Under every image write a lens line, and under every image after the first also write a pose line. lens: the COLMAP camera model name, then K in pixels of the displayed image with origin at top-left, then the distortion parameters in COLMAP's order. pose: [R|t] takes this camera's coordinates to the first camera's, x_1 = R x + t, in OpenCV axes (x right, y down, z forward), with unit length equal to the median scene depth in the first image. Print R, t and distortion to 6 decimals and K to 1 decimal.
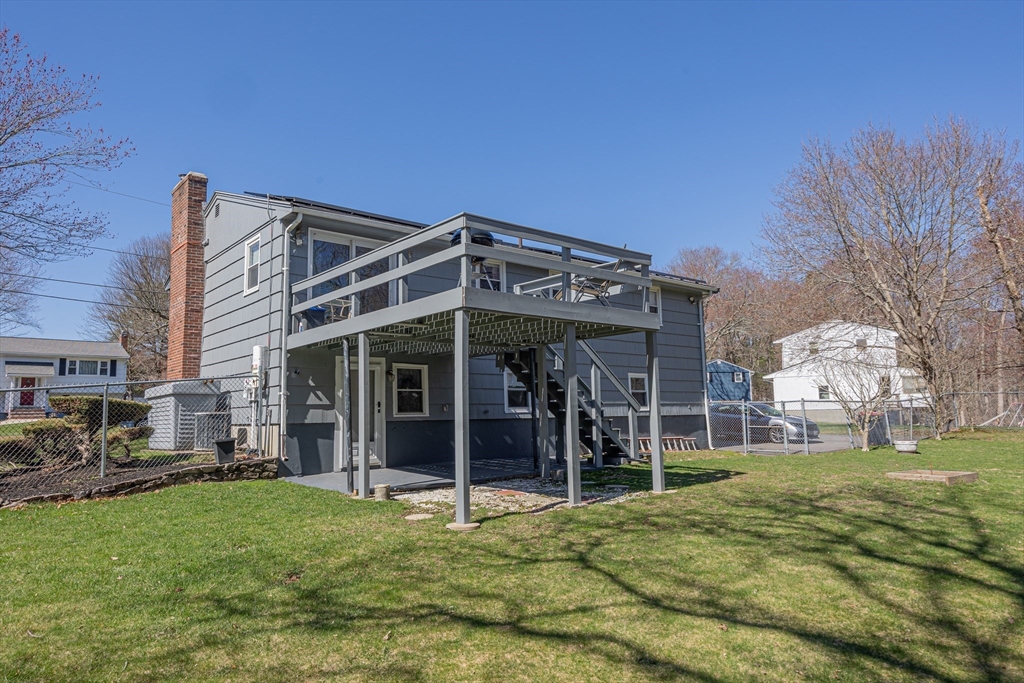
lens RADIAL K [[657.5, 0, 511.5], [0, 657.5, 344.4], [0, 0, 1]] dist [-0.007128, -0.000052]
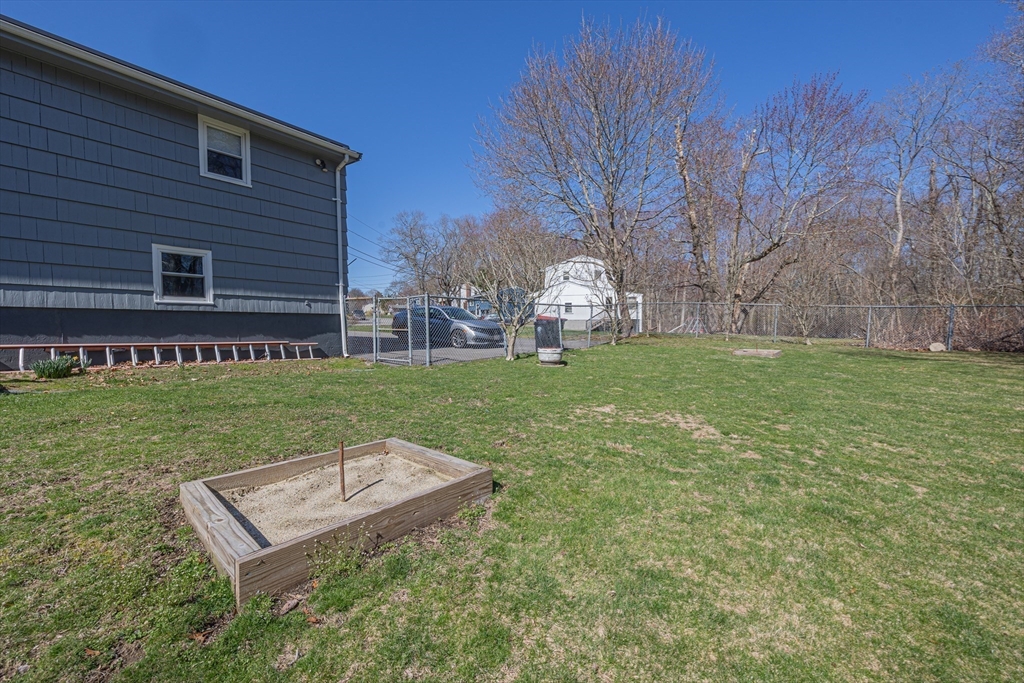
lens RADIAL K [[412.6, 0, 513.2], [0, 412.6, 338.8], [0, 0, 1]] dist [-0.001356, 0.000082]
pose [[0.971839, 0.006223, 0.235564, 0.575223], [-0.039080, 0.990064, 0.135075, 0.090464], [-0.232383, -0.140477, 0.962426, 0.688977]]
